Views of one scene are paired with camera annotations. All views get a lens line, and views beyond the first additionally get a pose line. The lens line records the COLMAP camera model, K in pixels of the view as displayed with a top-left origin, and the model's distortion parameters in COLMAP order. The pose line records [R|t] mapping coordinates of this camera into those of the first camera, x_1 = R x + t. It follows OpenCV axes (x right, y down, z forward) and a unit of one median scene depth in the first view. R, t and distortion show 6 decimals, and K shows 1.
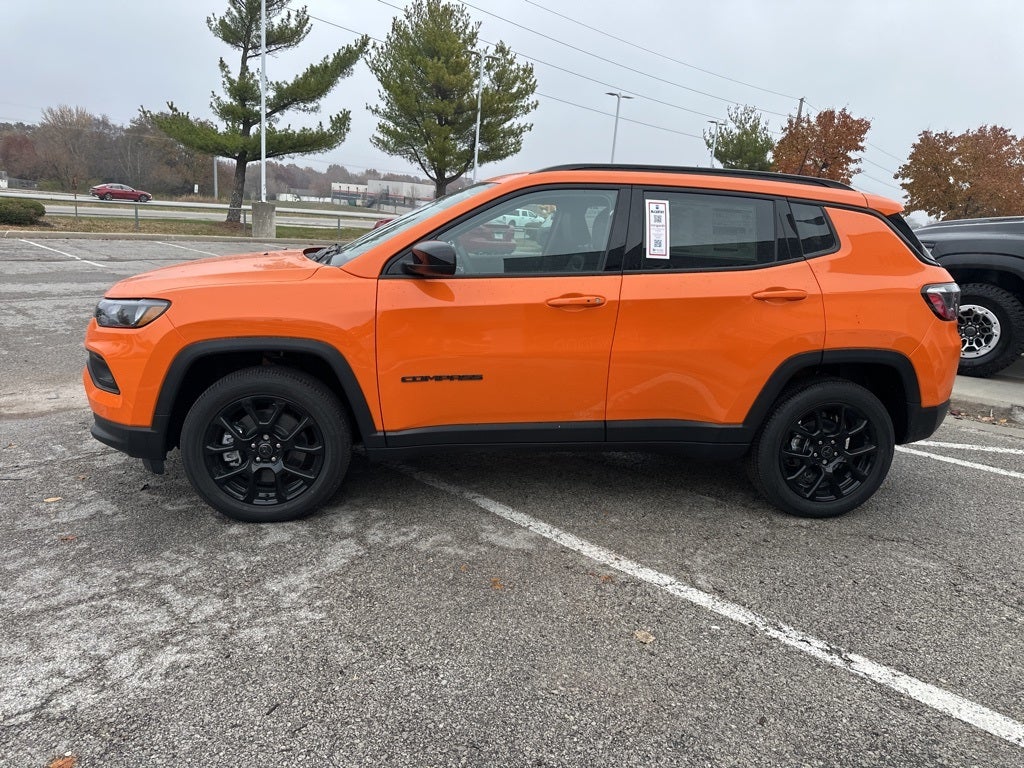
lens RADIAL K [[722.5, 0, 509.3], [0, 722.5, 379.7], [0, 0, 1]] dist [0.030359, -0.036450]
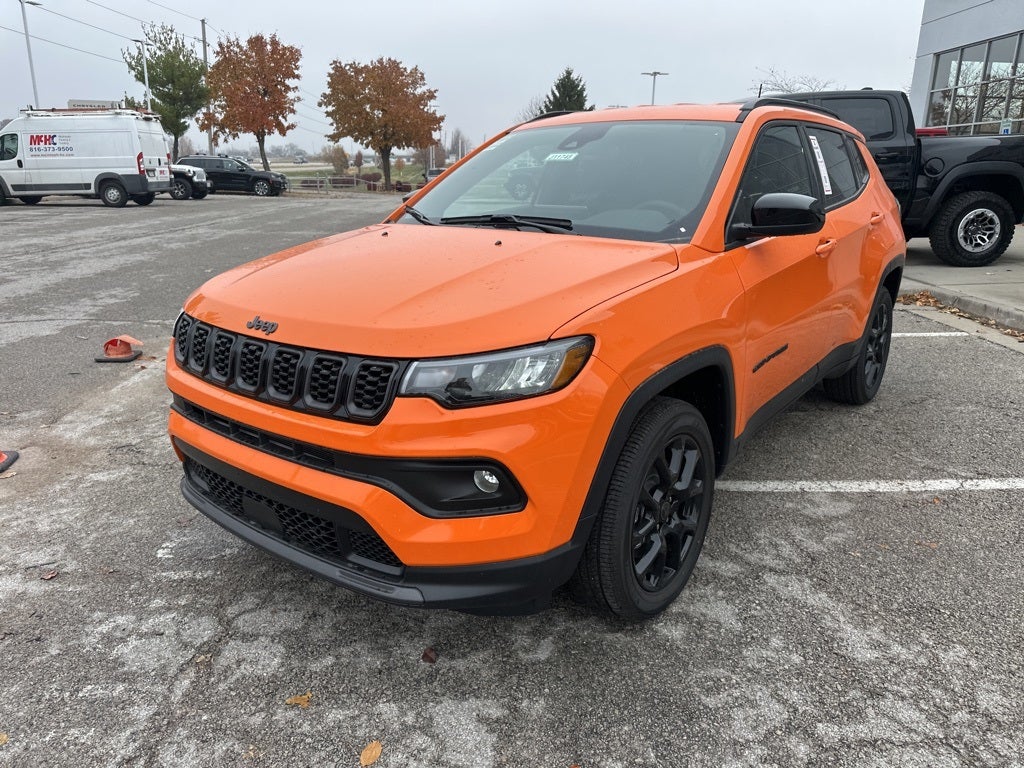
lens RADIAL K [[722.5, 0, 512.5], [0, 722.5, 381.5], [0, 0, 1]] dist [0.030359, -0.036450]
pose [[0.712054, -0.251844, 0.655404, -0.844022], [0.190319, 0.967741, 0.165092, -0.167705], [-0.675839, 0.007181, 0.737015, 0.545570]]
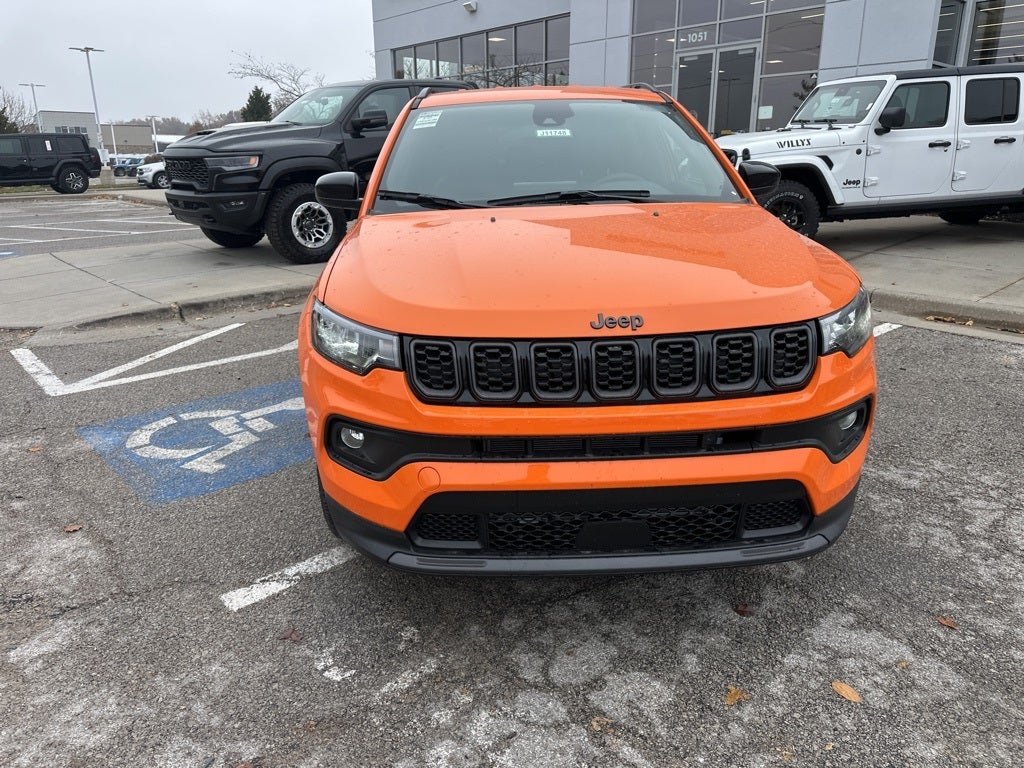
lens RADIAL K [[722.5, 0, 510.0], [0, 722.5, 378.4], [0, 0, 1]] dist [0.030359, -0.036450]
pose [[0.072823, -0.355120, 0.931980, -1.099471], [0.237649, 0.913724, 0.329594, -0.308602], [-0.968617, 0.197482, 0.150934, 1.134946]]
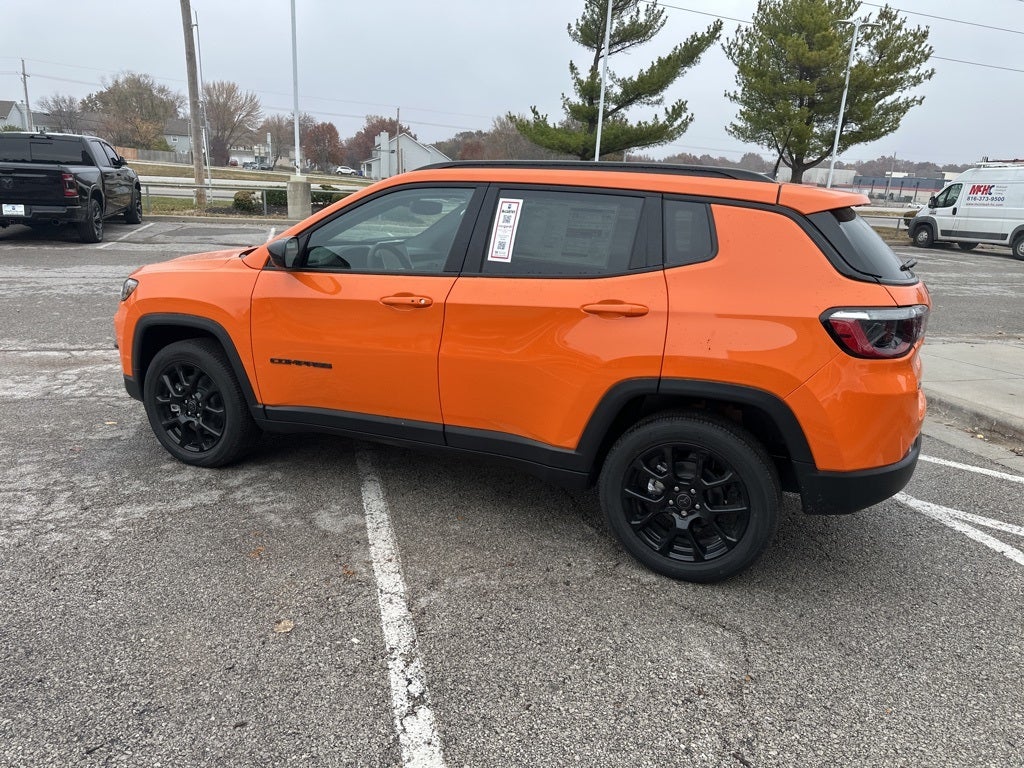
lens RADIAL K [[722.5, 0, 506.6], [0, 722.5, 382.7], [0, 0, 1]] dist [0.030359, -0.036450]
pose [[0.856547, 0.115830, -0.502902, 0.700401], [-0.107708, 0.993150, 0.045298, -0.053944], [0.504704, 0.015367, 0.863155, 0.195395]]
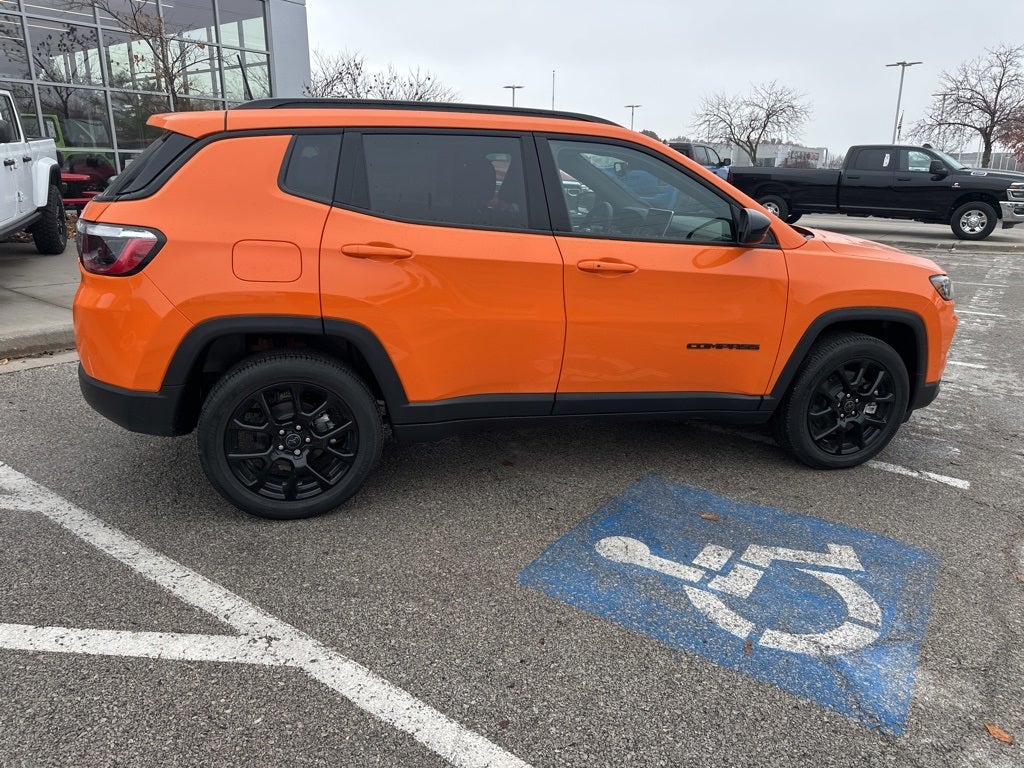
lens RADIAL K [[722.5, 0, 512.6], [0, 722.5, 372.5], [0, 0, 1]] dist [0.030359, -0.036450]
pose [[-0.984981, -0.037680, -0.168503, 0.289266], [-0.113038, 0.878416, 0.464335, -0.507487], [0.130520, 0.476408, -0.869482, 2.300299]]
